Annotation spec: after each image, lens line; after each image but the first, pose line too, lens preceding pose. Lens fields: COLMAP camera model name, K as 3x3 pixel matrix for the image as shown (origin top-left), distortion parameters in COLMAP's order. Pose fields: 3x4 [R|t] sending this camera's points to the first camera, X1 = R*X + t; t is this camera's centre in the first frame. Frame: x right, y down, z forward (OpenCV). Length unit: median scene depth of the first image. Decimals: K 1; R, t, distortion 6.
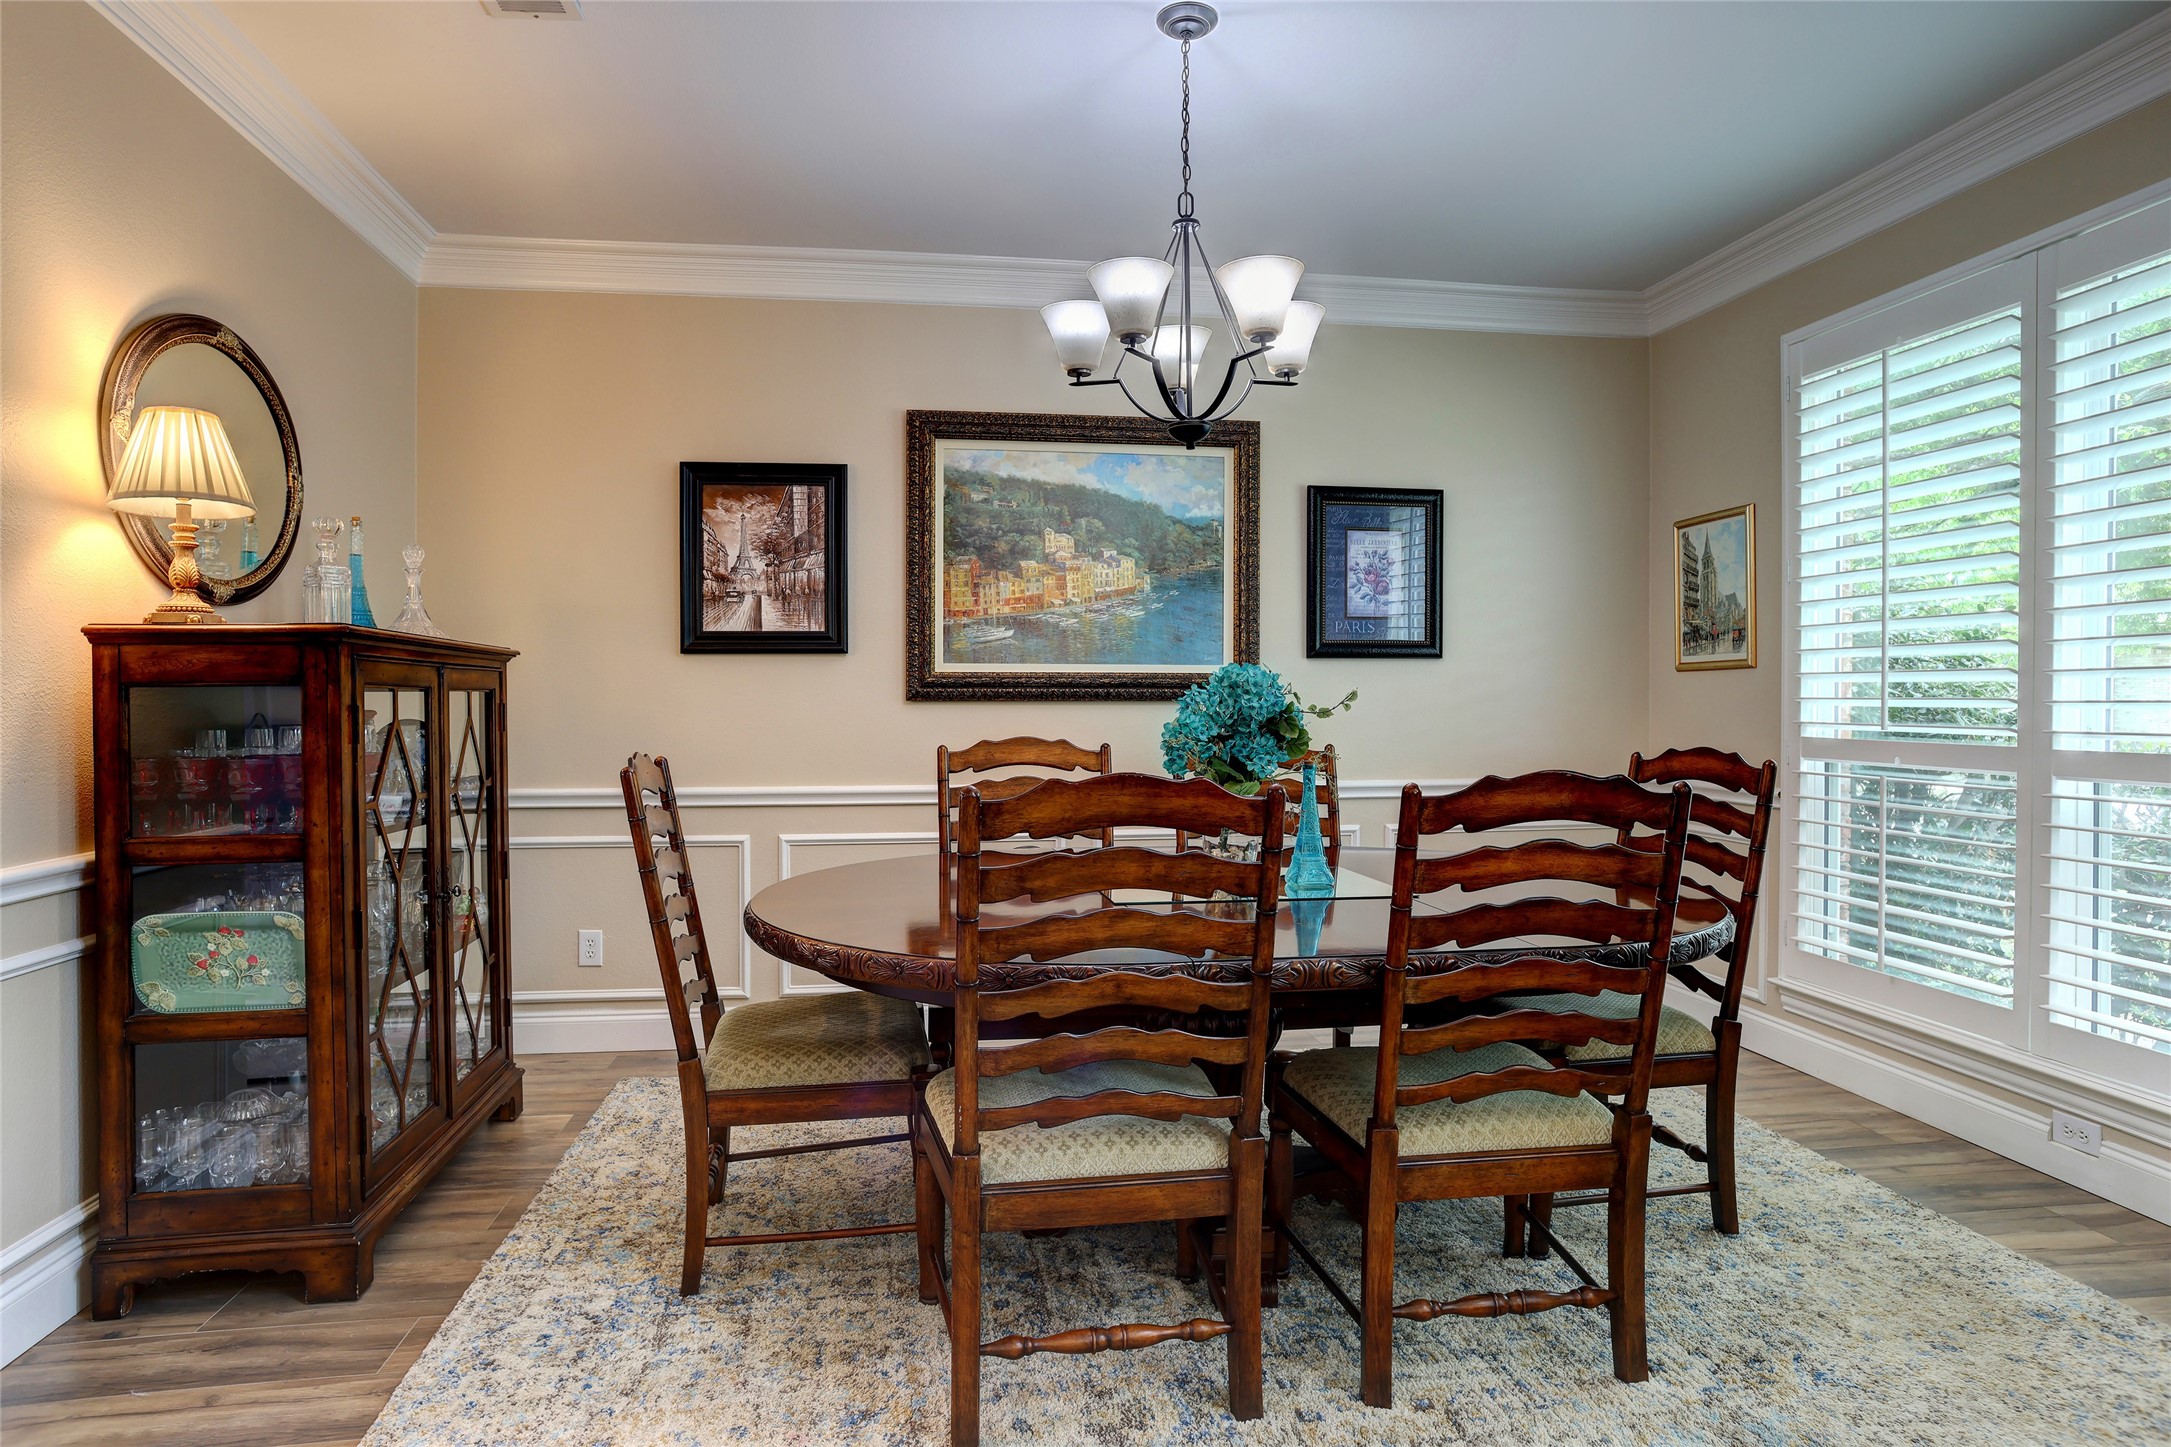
lens RADIAL K [[1238.7, 0, 1089.1], [0, 1238.7, 720.4], [0, 0, 1]] dist [-0.051738, 0.035817]
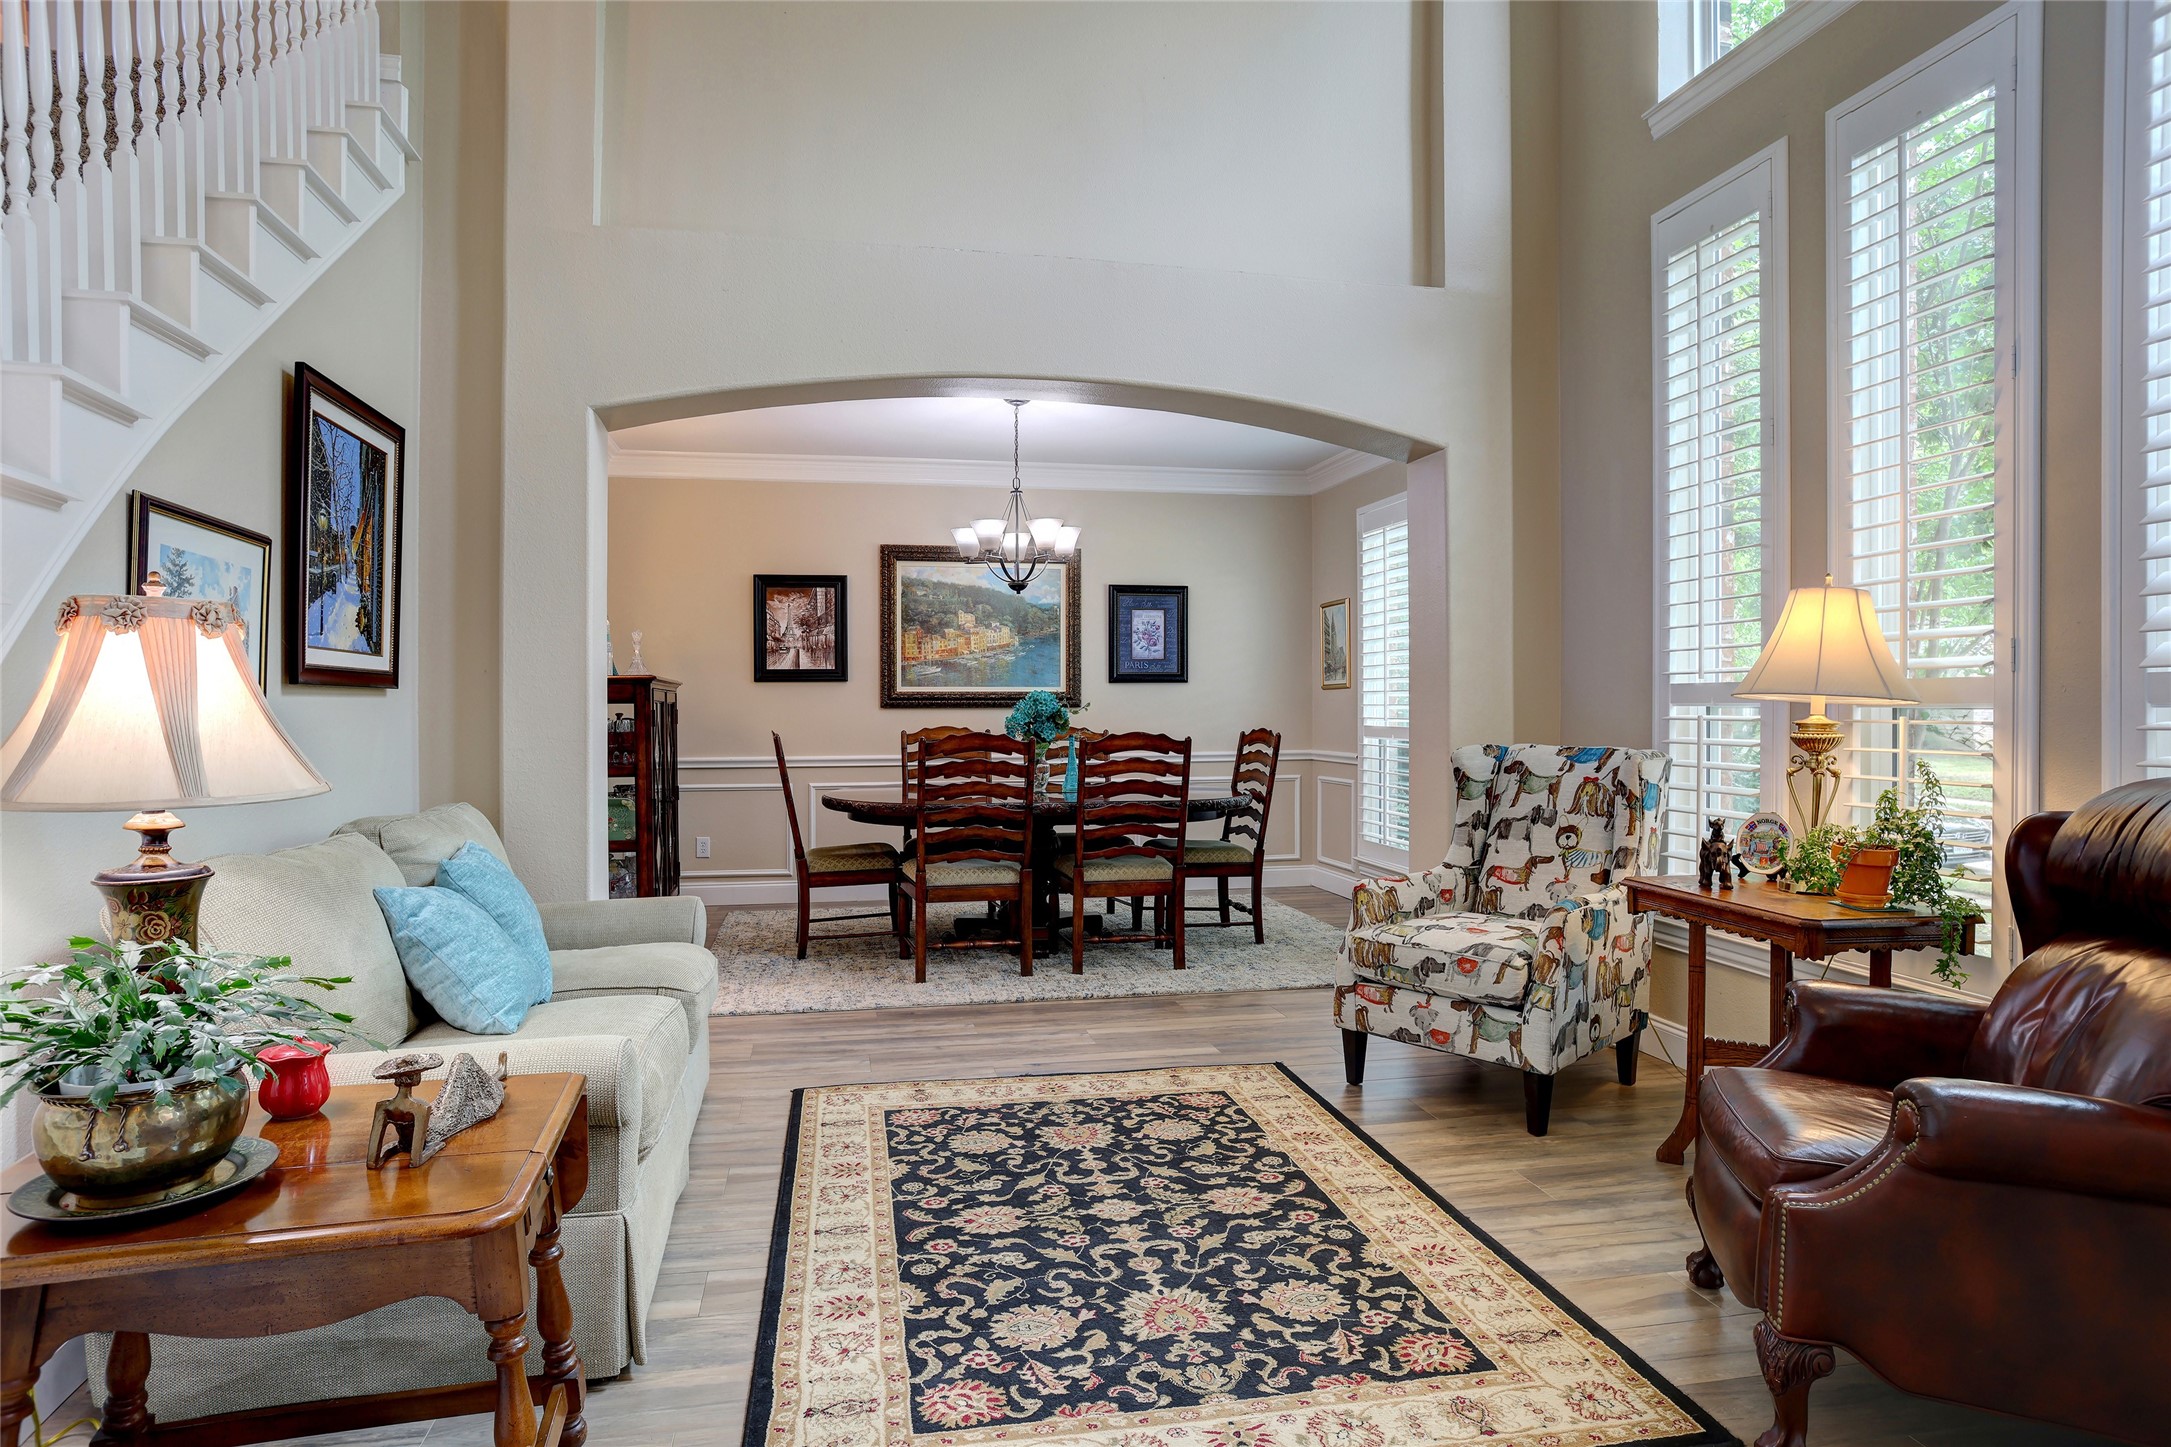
lens RADIAL K [[1238.7, 0, 1094.1], [0, 1238.7, 723.8], [0, 0, 1]] dist [-0.051738, 0.035817]
pose [[0.998451, -0.003771, 0.055503, 0.060844], [0.003974, 0.999986, -0.003551, 0.014899], [-0.055489, 0.003766, 0.998452, -0.803796]]
